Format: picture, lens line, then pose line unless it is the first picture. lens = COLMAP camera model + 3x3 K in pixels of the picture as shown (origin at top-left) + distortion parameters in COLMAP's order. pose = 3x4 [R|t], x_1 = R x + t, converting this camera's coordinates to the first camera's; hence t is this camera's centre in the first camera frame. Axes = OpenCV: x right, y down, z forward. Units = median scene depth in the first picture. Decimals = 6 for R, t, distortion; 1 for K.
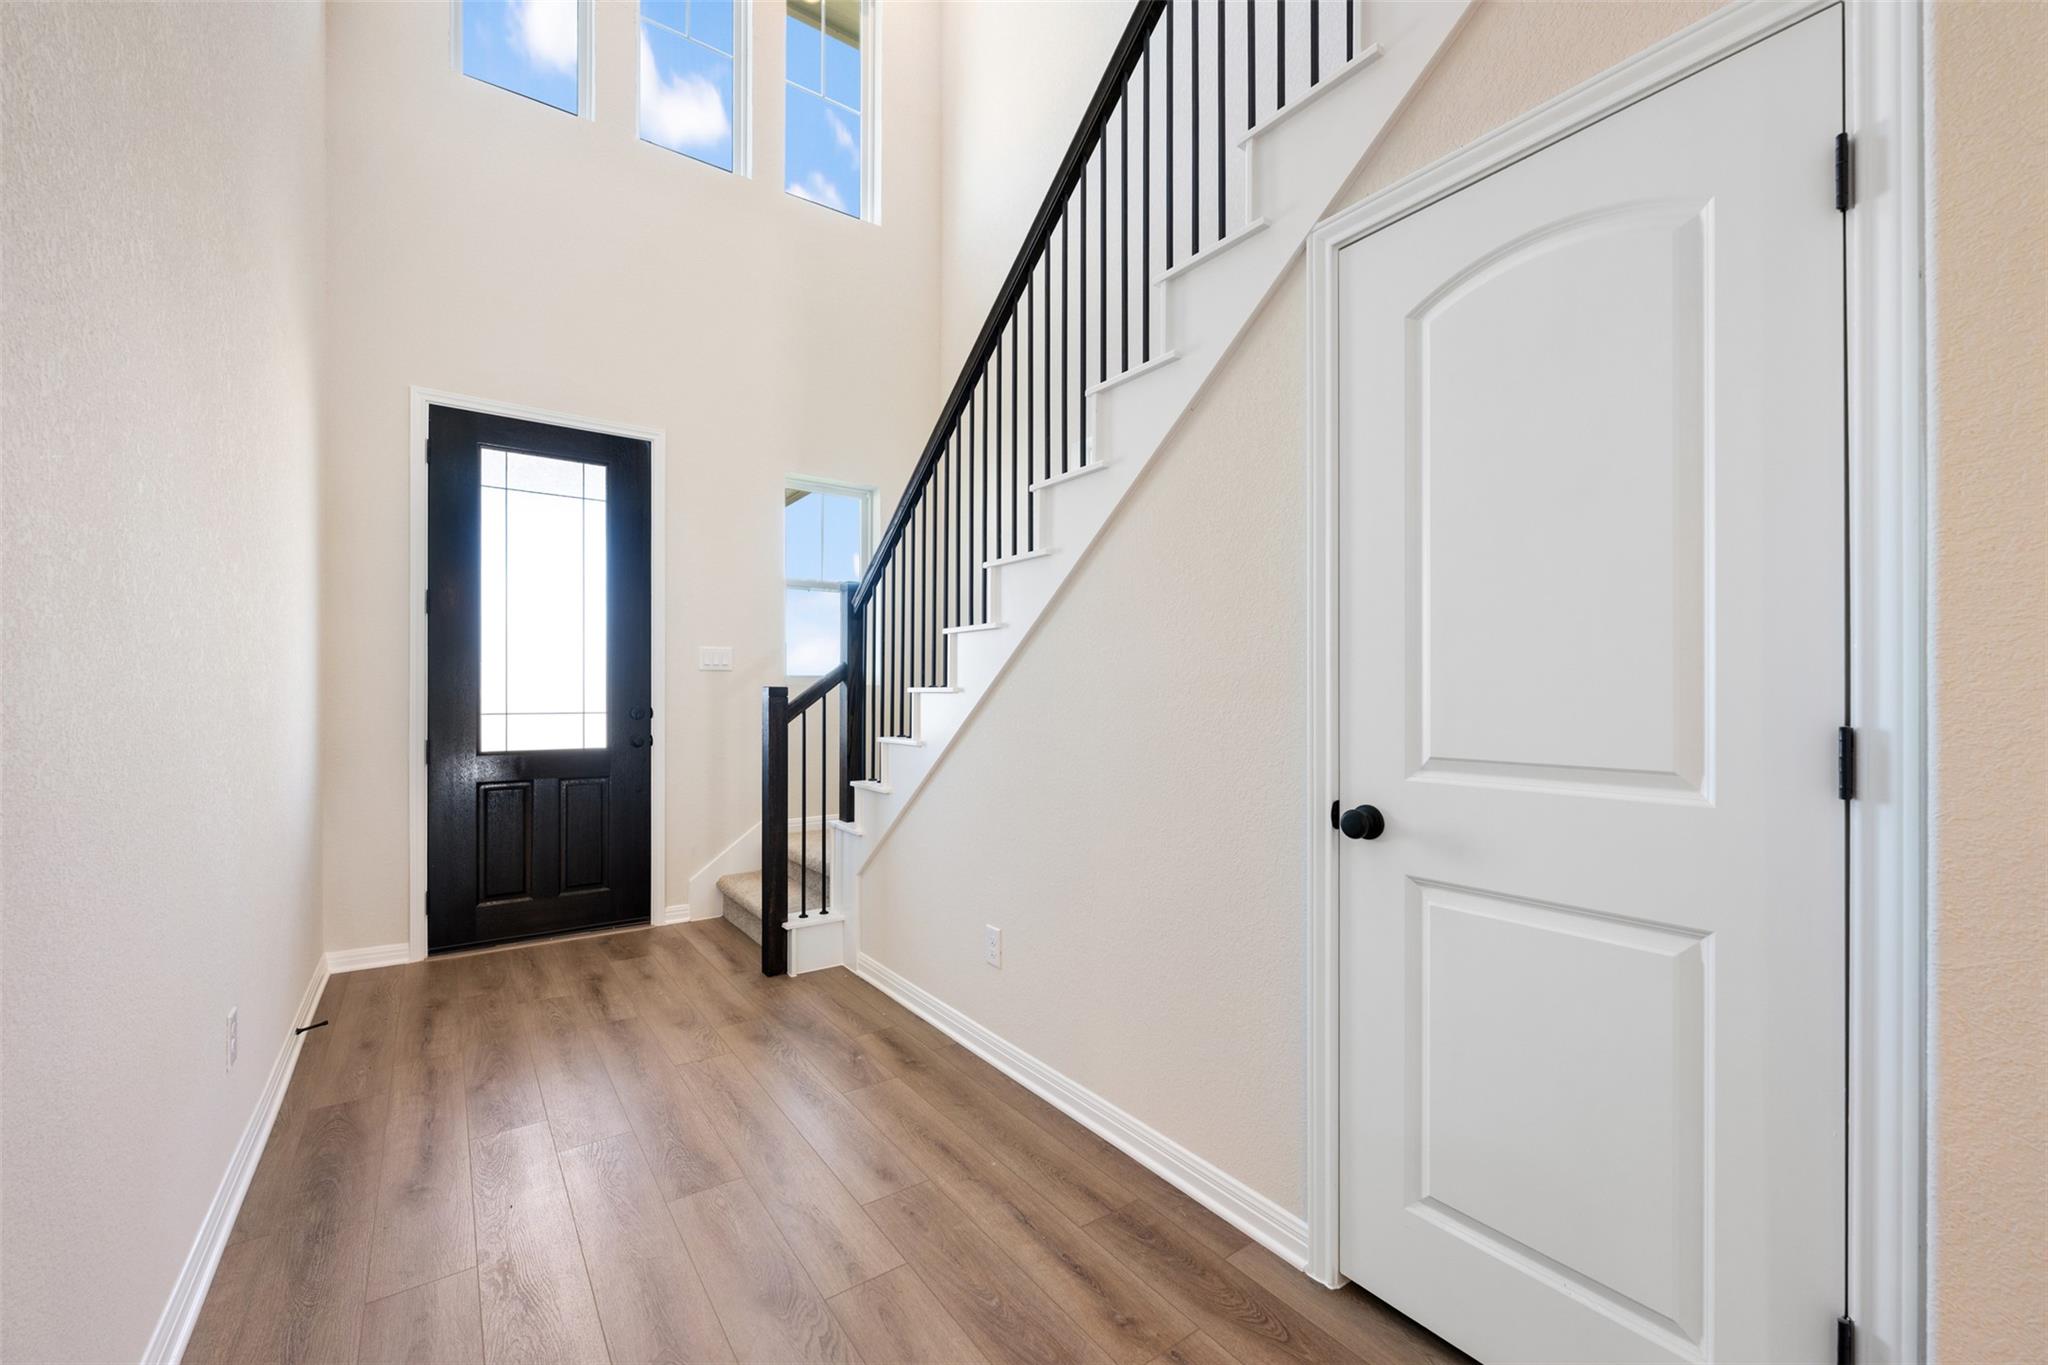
lens RADIAL K [[820.8, 0, 1032.4], [0, 820.8, 684.0], [0, 0, 1]] dist [-0.002500, 0.000566]
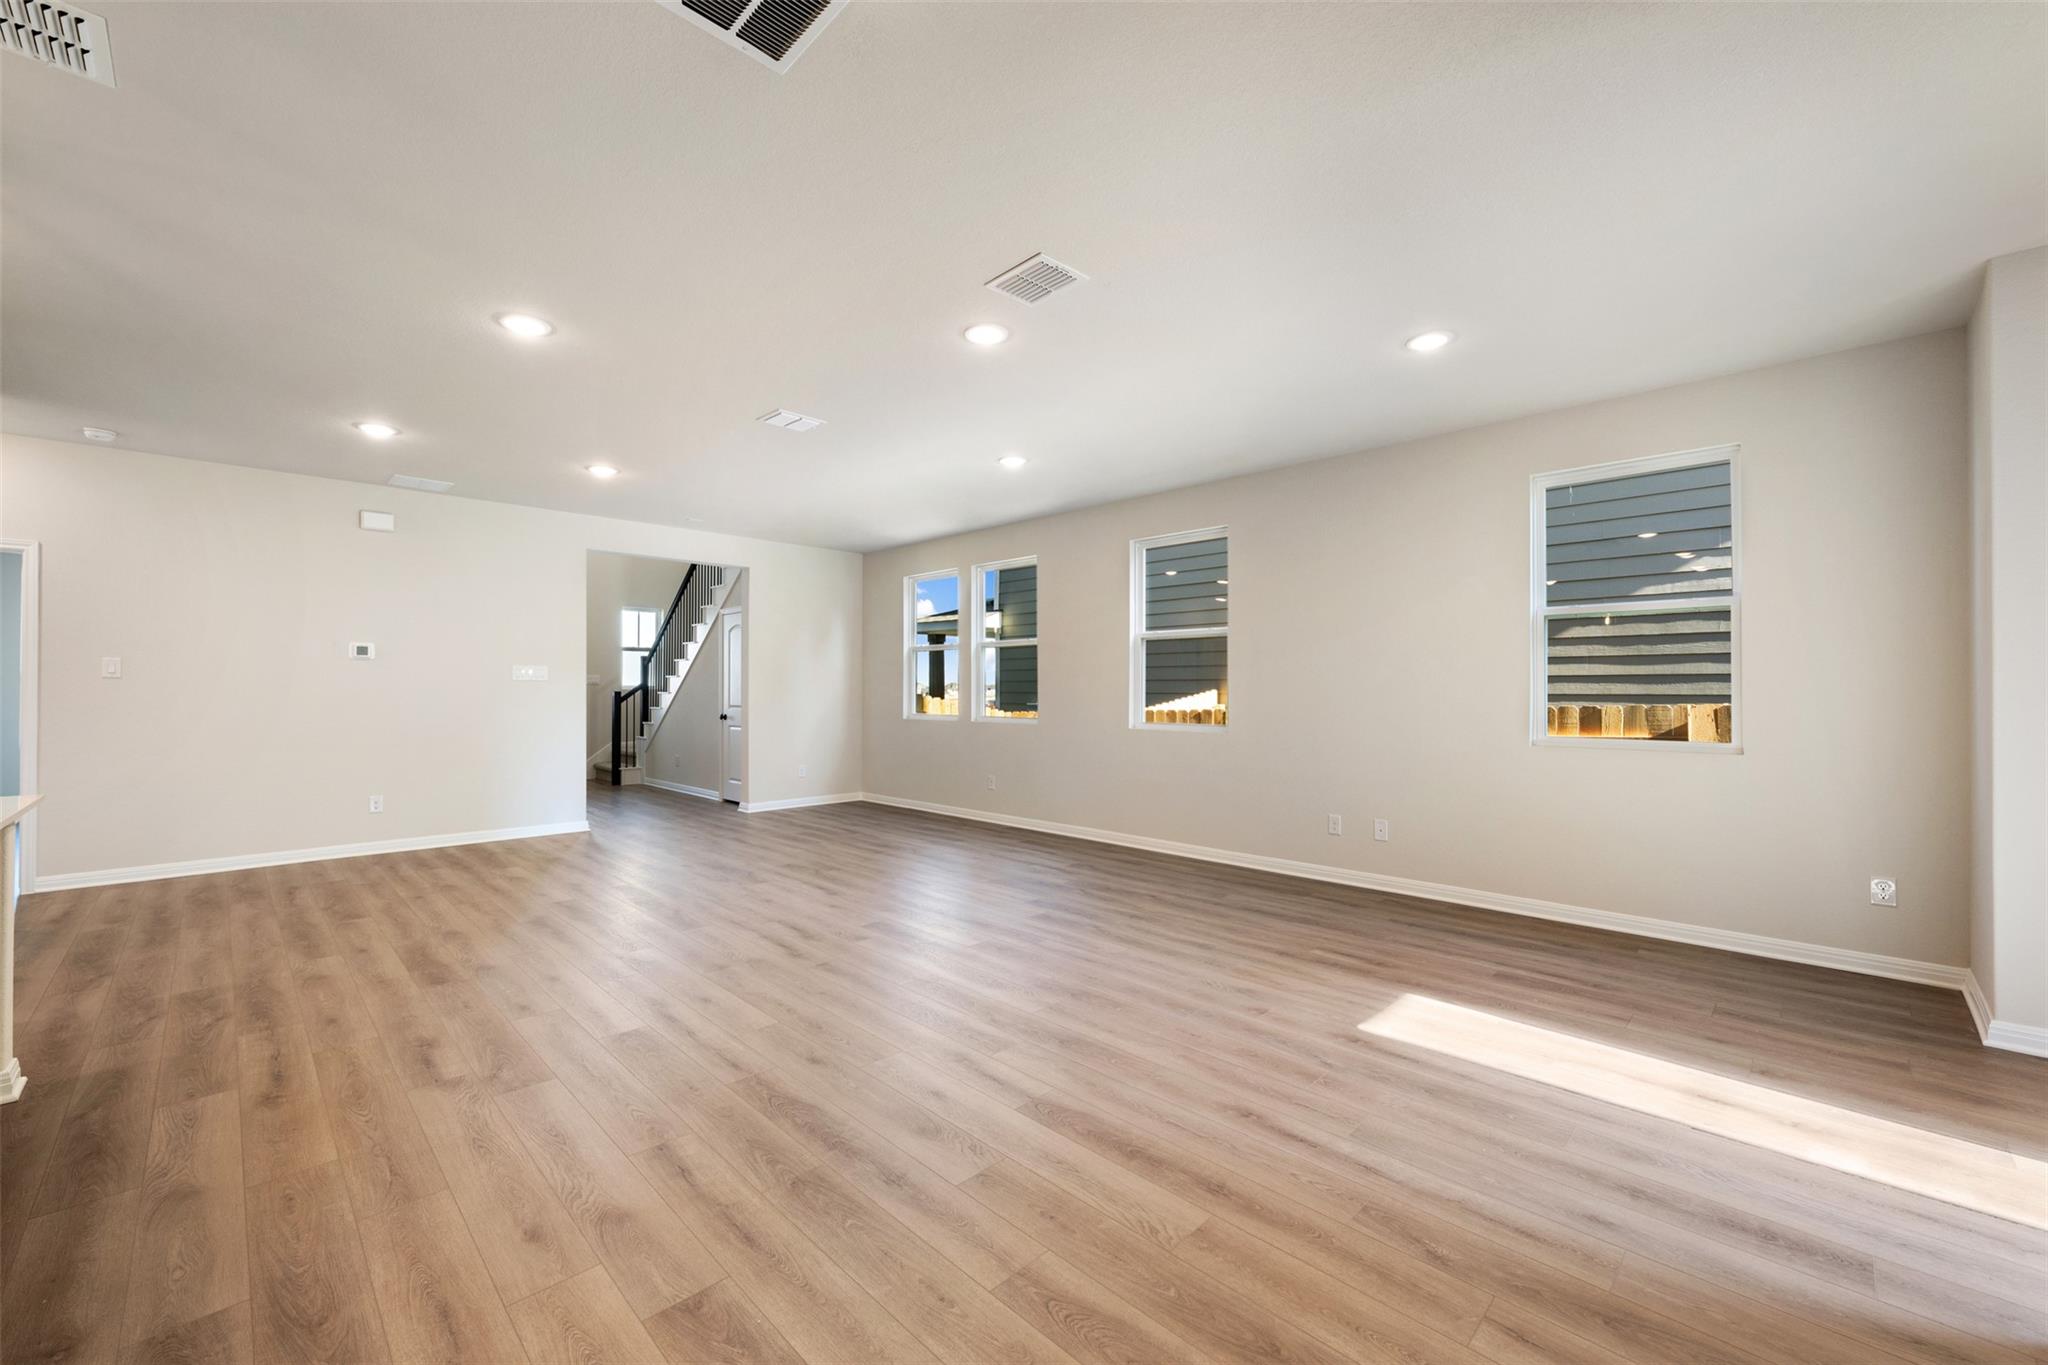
lens RADIAL K [[820.8, 0, 1007.6], [0, 820.8, 683.4], [0, 0, 1]] dist [-0.002500, 0.000566]
pose [[0.989774, 0.002679, 0.142620, 0.669807], [-0.002668, 0.999996, -0.000273, -0.028061], [-0.142620, -0.000110, 0.989777, -2.160390]]
